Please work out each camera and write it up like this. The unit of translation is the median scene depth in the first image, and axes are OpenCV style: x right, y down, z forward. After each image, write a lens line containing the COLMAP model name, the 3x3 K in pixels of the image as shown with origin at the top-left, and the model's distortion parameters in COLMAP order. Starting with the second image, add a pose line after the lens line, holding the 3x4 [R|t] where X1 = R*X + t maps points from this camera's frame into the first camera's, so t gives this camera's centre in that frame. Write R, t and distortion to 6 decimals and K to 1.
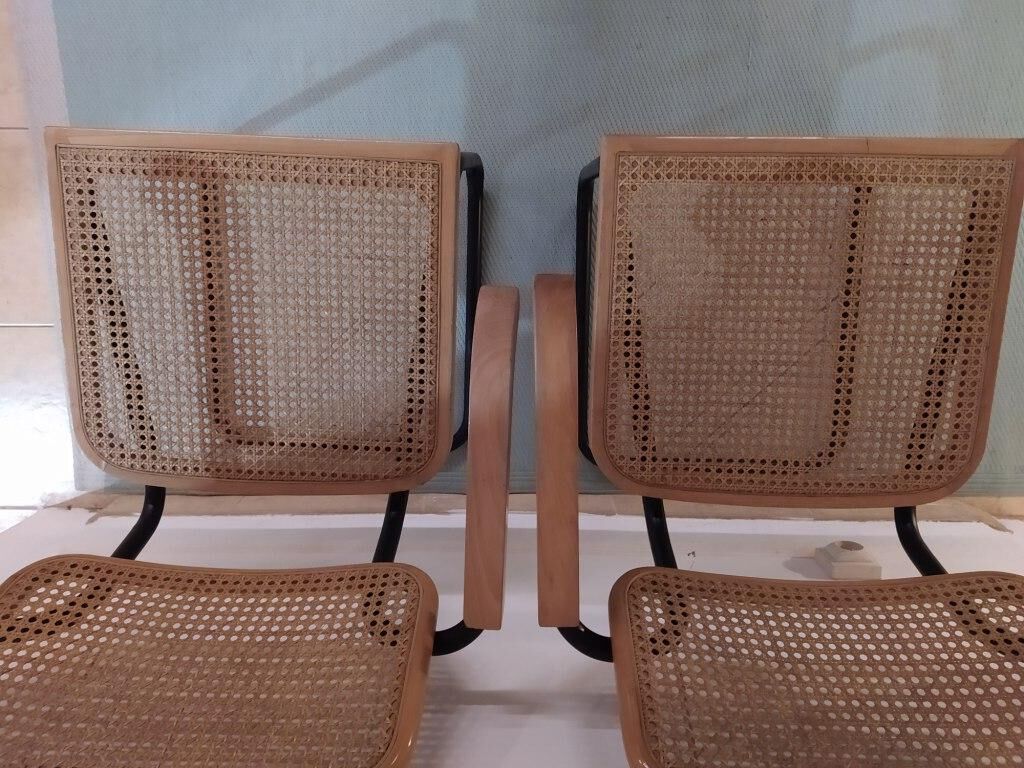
lens RADIAL K [[824.6, 0, 512.0], [0, 824.6, 384.0], [0, 0, 1]] dist [0.122034, -0.306734]
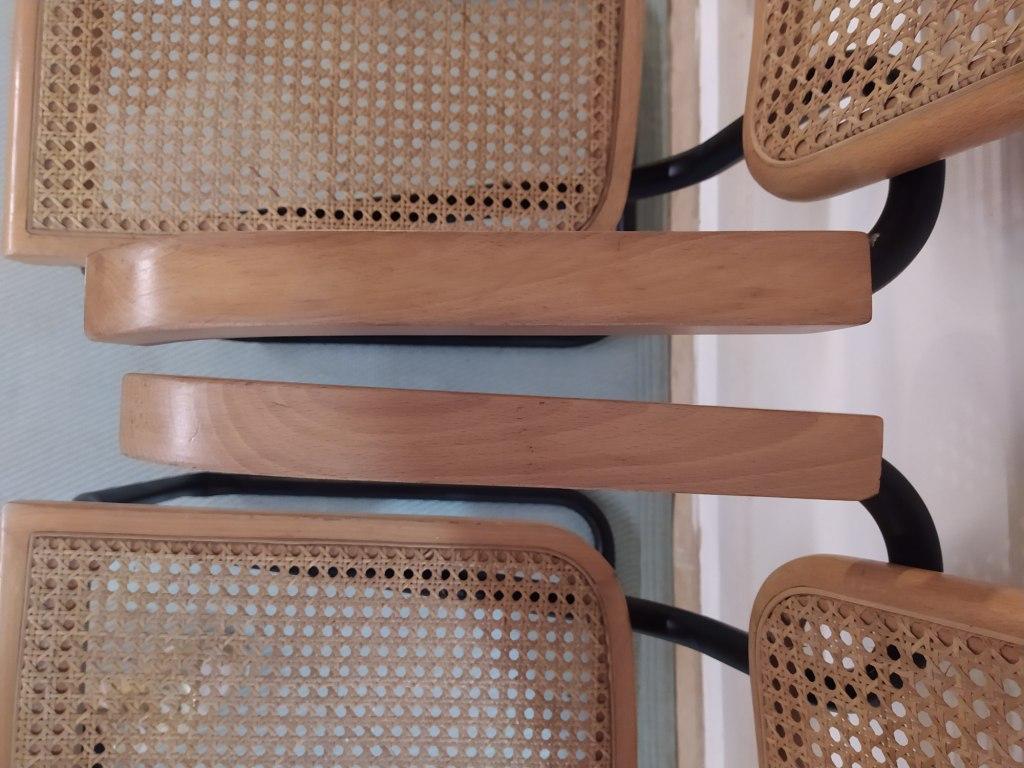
lens RADIAL K [[824.6, 0, 512.0], [0, 824.6, 384.0], [0, 0, 1]] dist [0.122034, -0.306734]
pose [[0.005993, -0.995830, 0.091027, -0.034061], [0.993340, -0.004545, -0.115126, 0.134205], [0.115060, 0.091111, 0.989171, 0.476925]]
